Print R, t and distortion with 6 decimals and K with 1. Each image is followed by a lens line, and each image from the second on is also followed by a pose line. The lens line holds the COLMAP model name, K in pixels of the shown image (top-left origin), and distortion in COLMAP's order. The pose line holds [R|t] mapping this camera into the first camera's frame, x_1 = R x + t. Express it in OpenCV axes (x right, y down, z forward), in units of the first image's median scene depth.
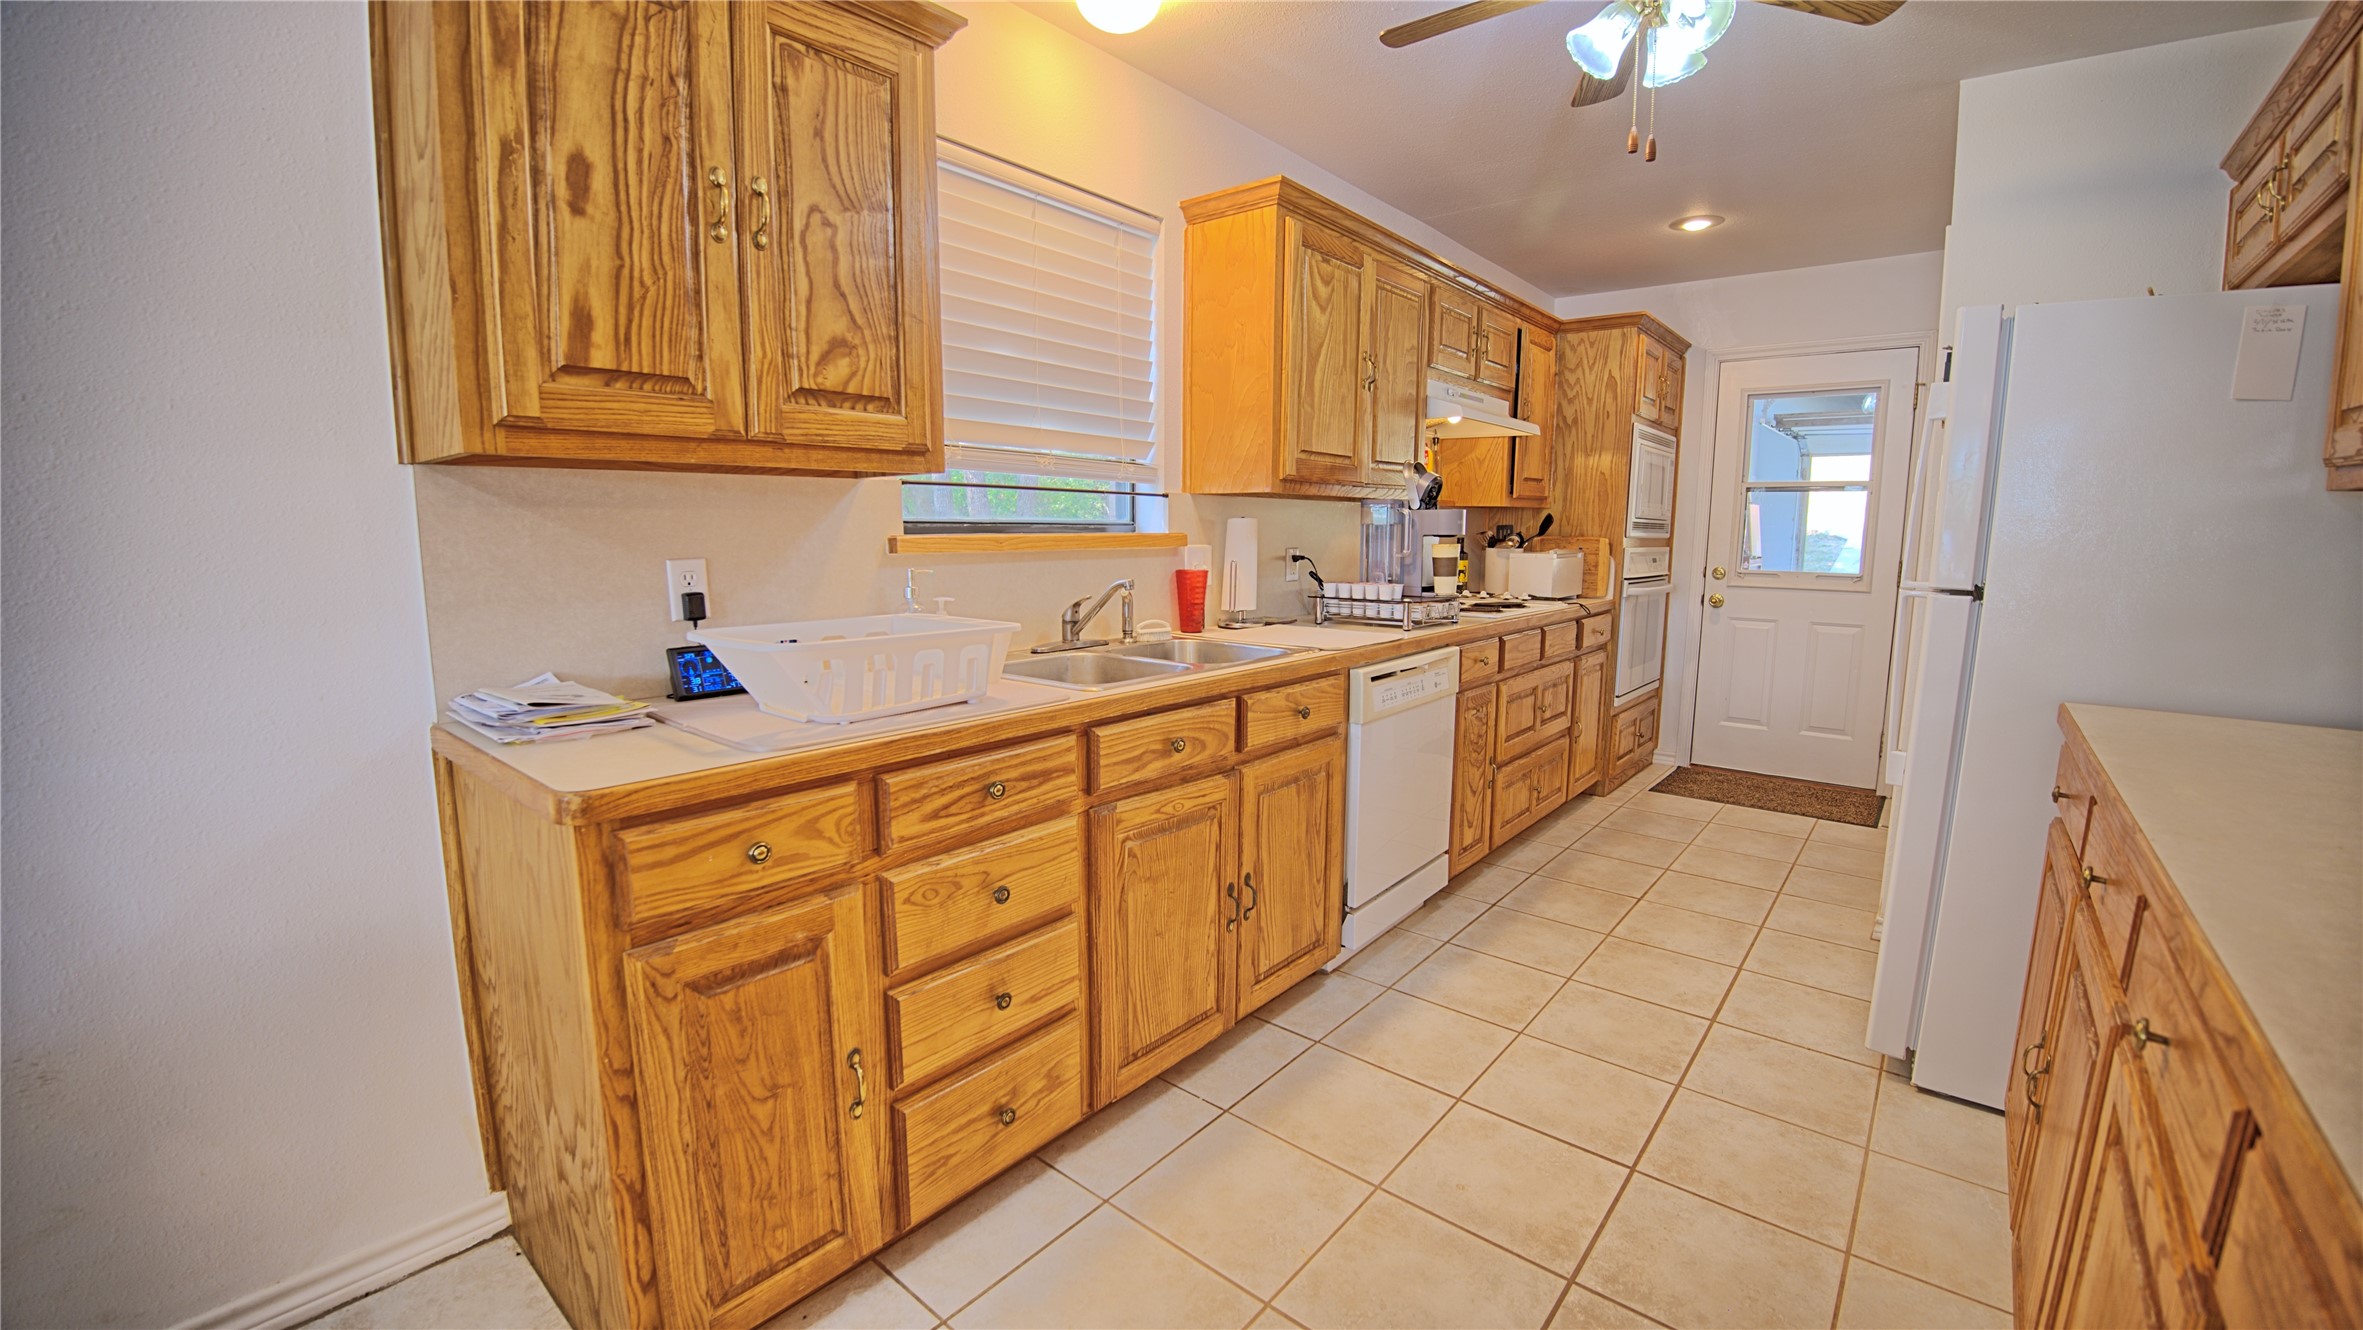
lens RADIAL K [[951.0, 0, 1181.9], [0, 951.0, 663.4], [0, 0, 1]] dist [-0.043843, -0.001060]
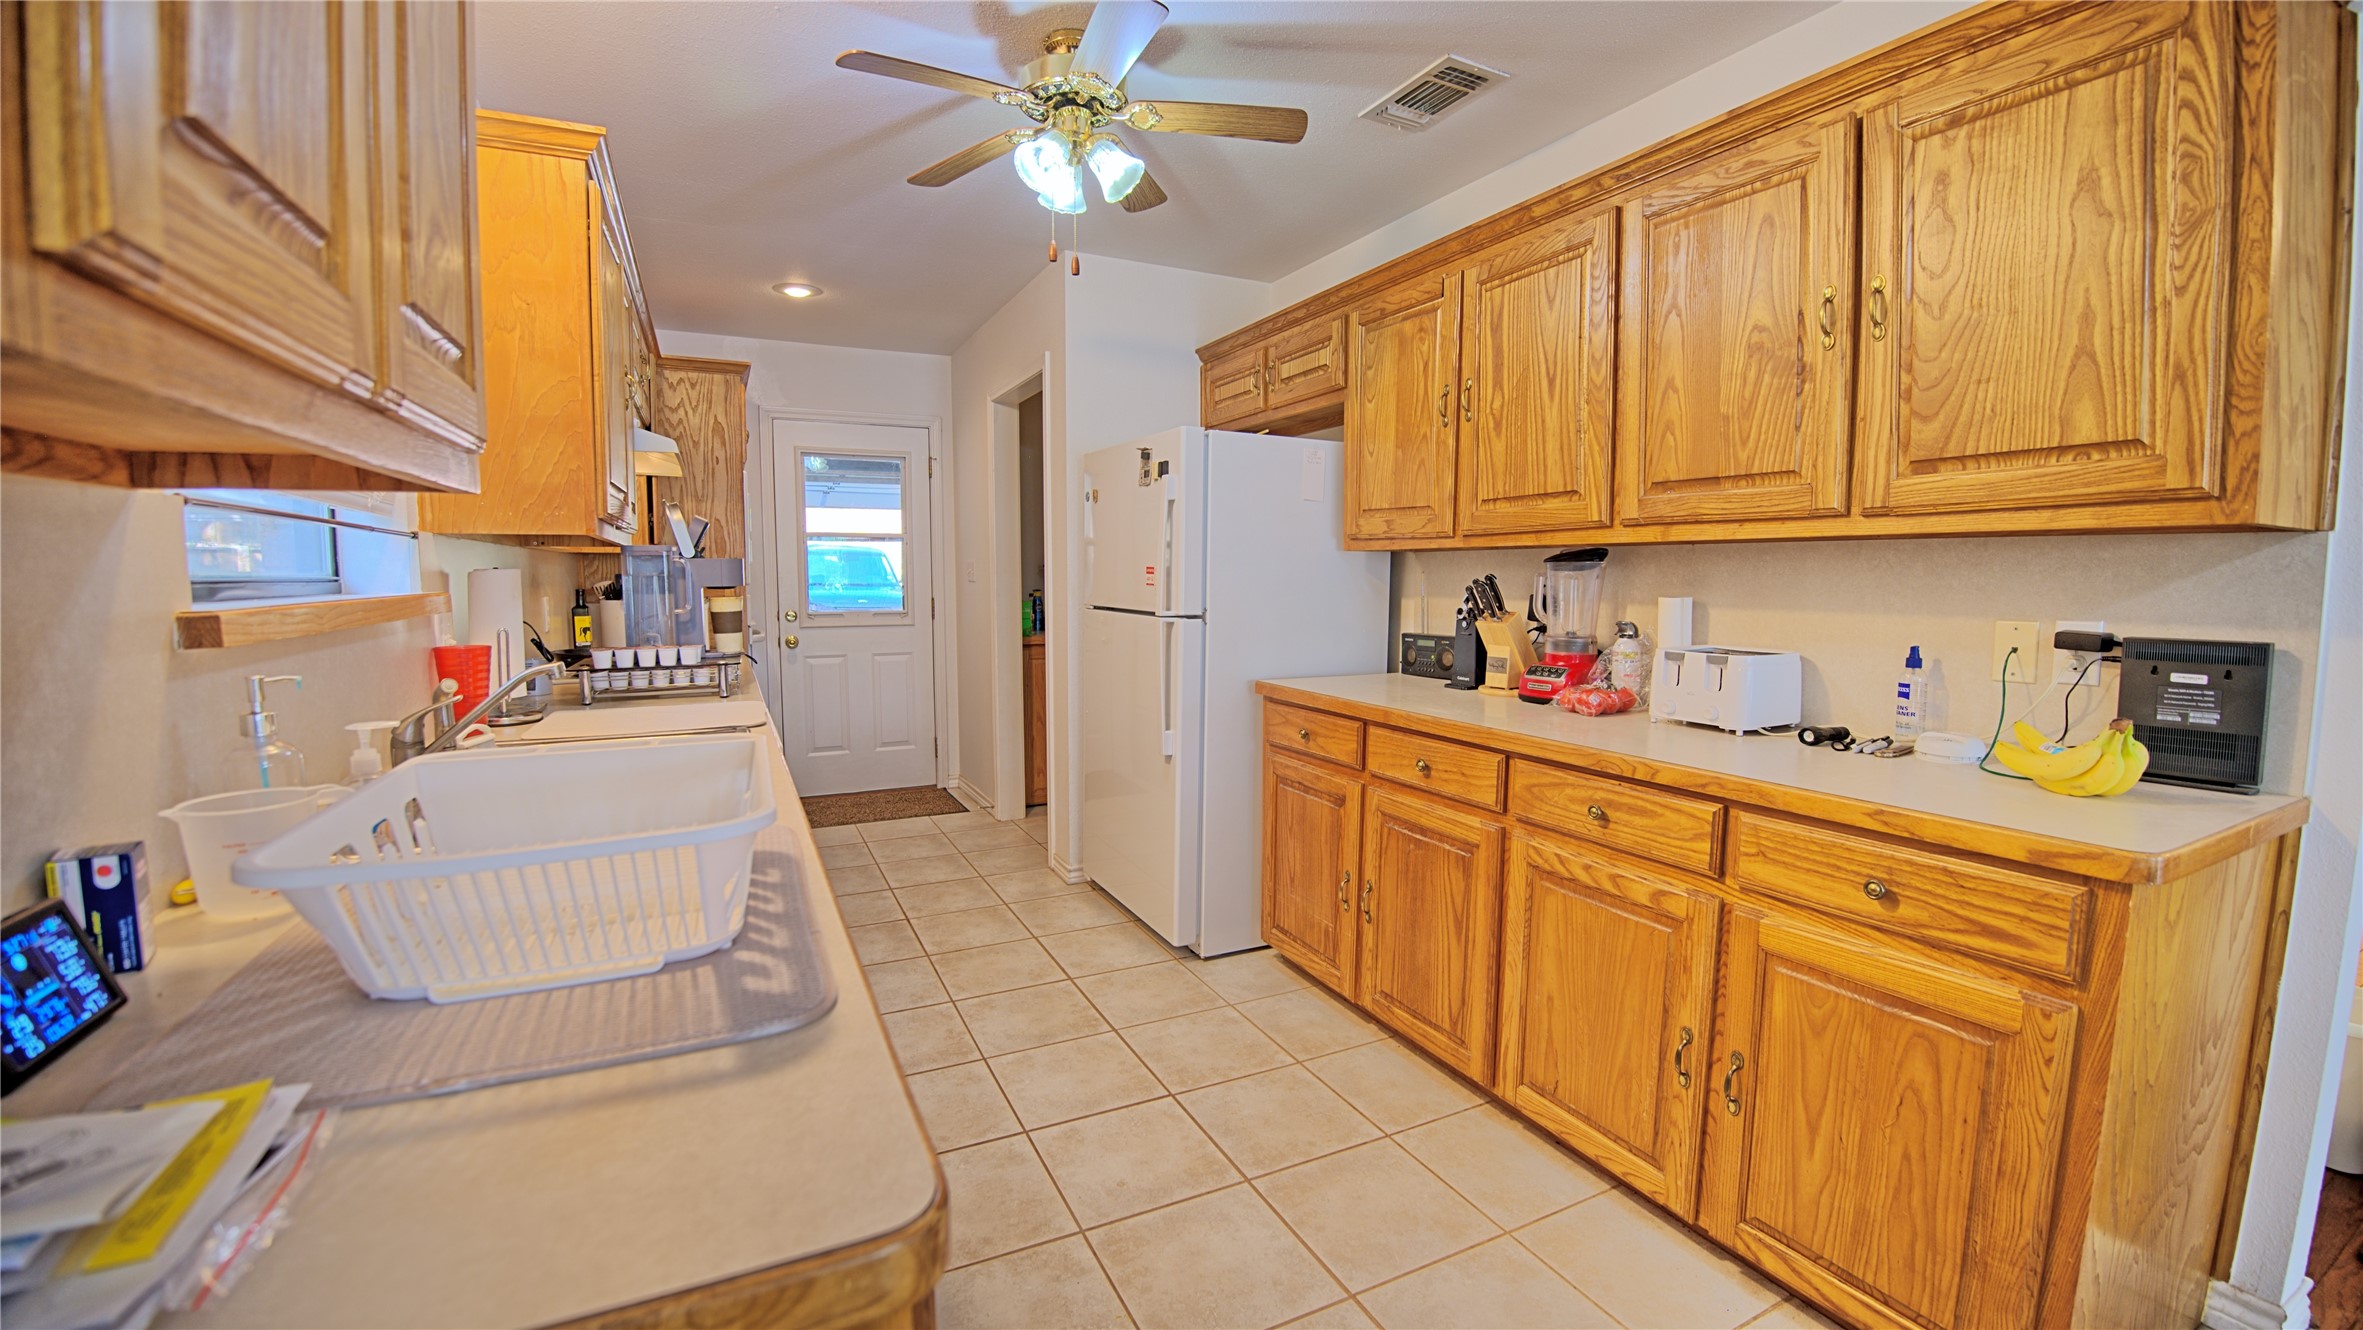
lens RADIAL K [[951.0, 0, 1187.4], [0, 951.0, 658.1], [0, 0, 1]] dist [-0.043843, -0.001060]
pose [[0.401088, -0.085647, 0.912027, -0.259204], [0.132111, 0.990619, 0.034928, -0.030355], [-0.906463, 0.106479, 0.408641, 0.179166]]
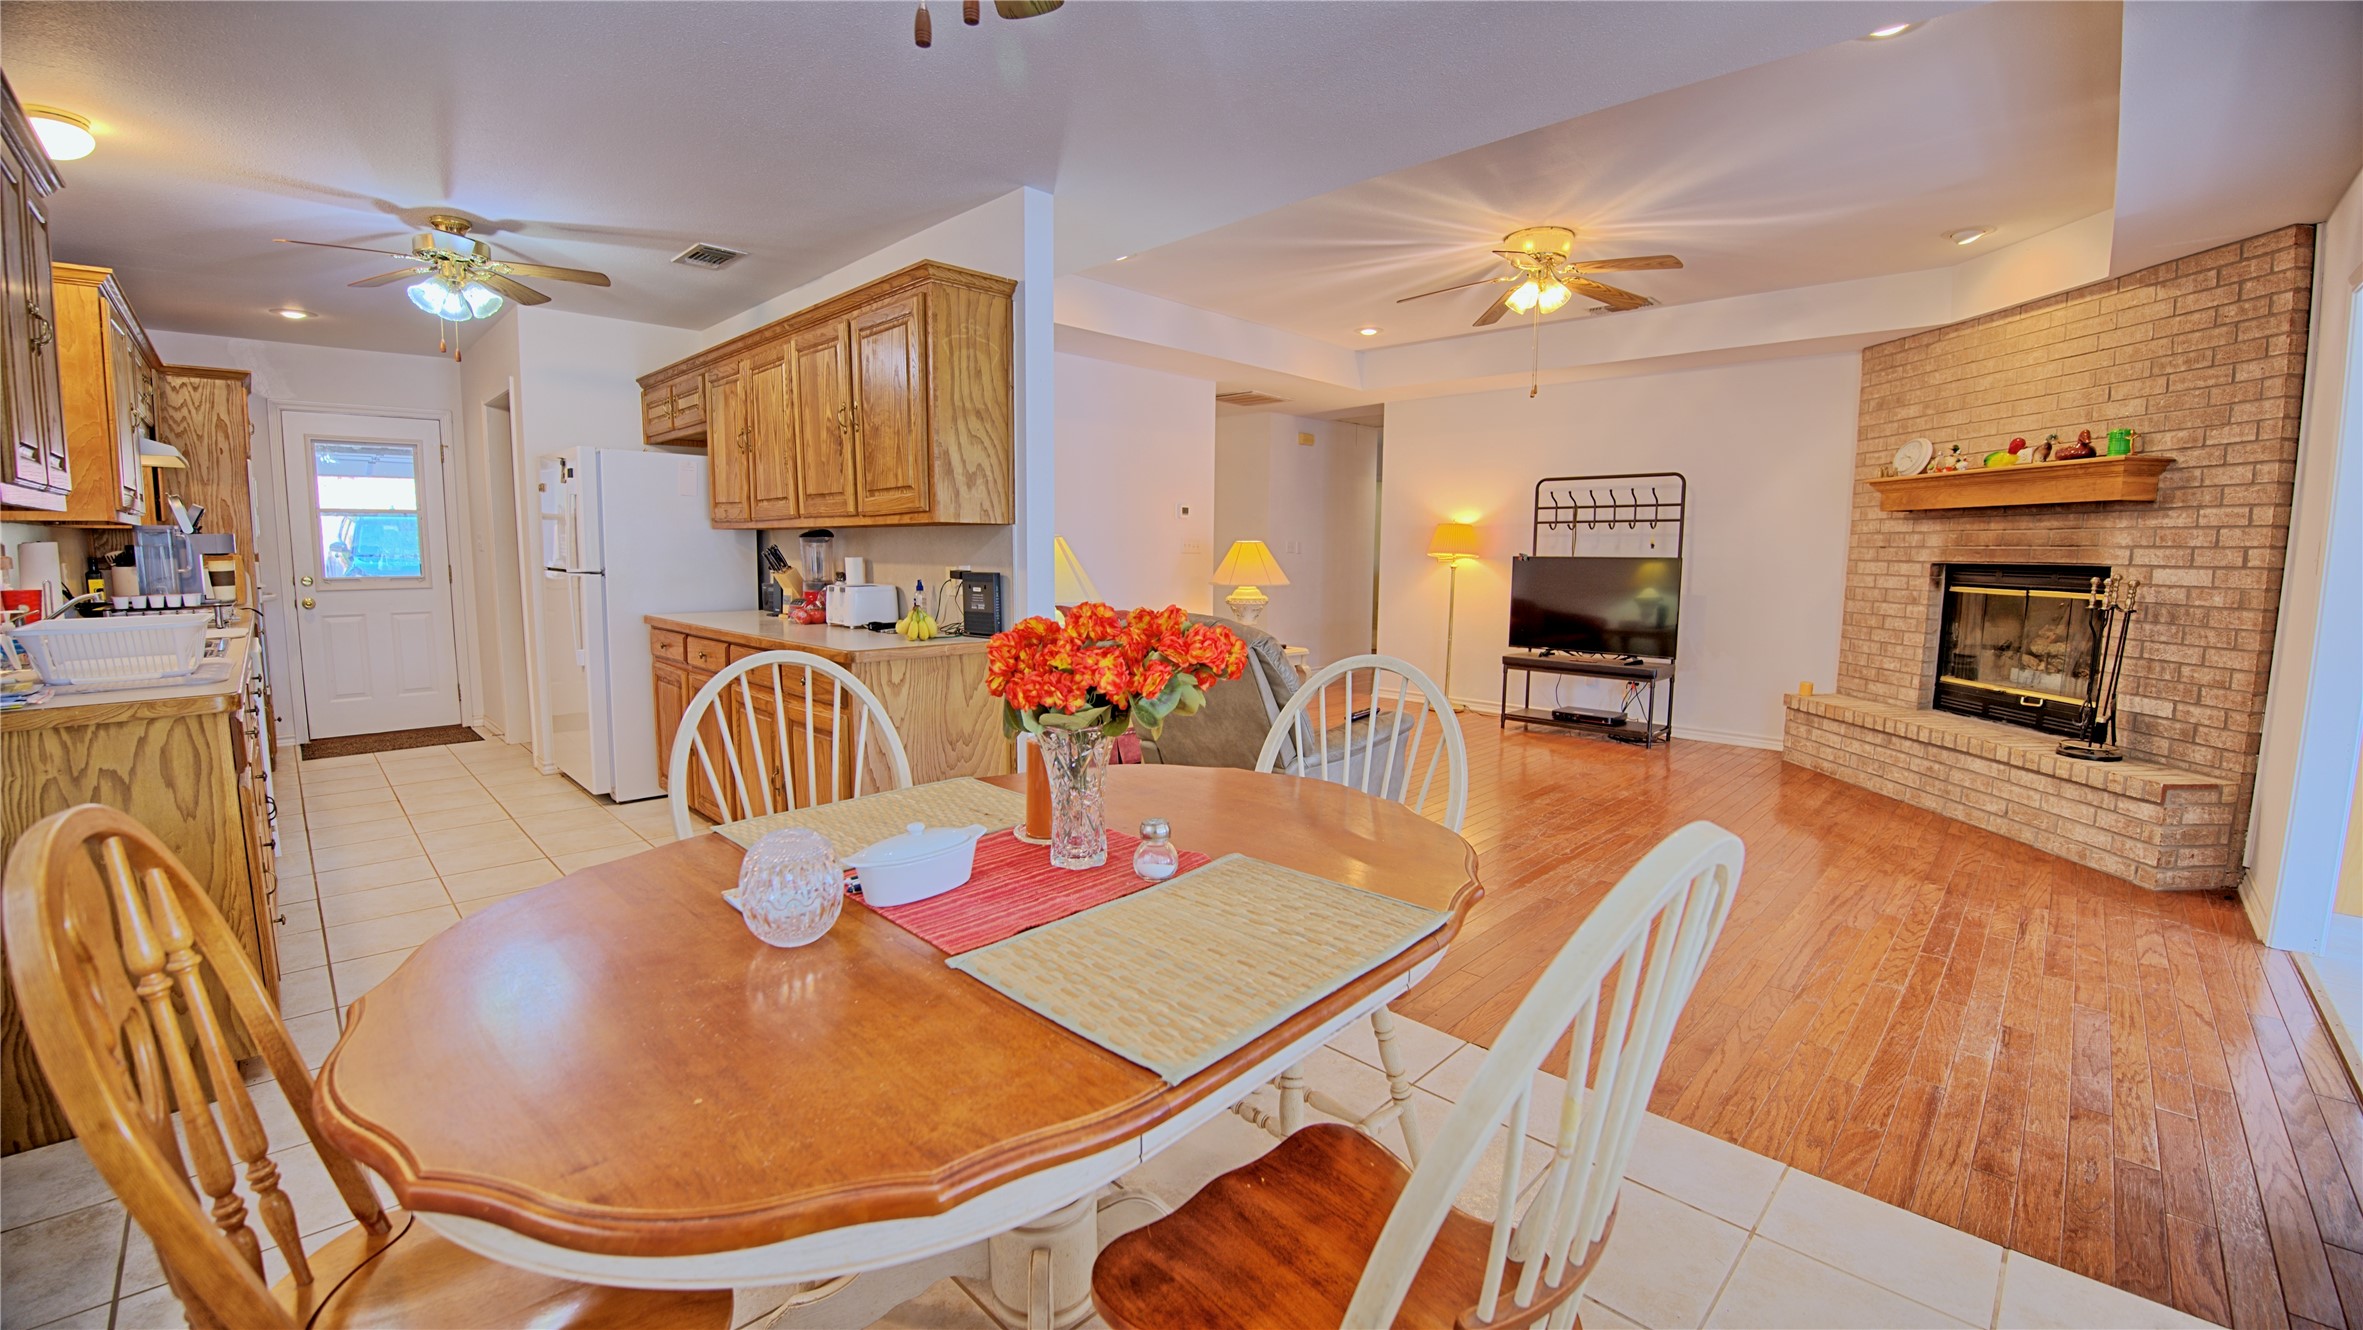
lens RADIAL K [[951.0, 0, 1182.0], [0, 951.0, 658.8], [0, 0, 1]] dist [-0.043843, -0.001060]
pose [[0.087157, -0.120146, 0.988923, -0.595538], [0.135186, 0.984944, 0.107748, 0.035150], [-0.986979, 0.124298, 0.102087, -0.279948]]
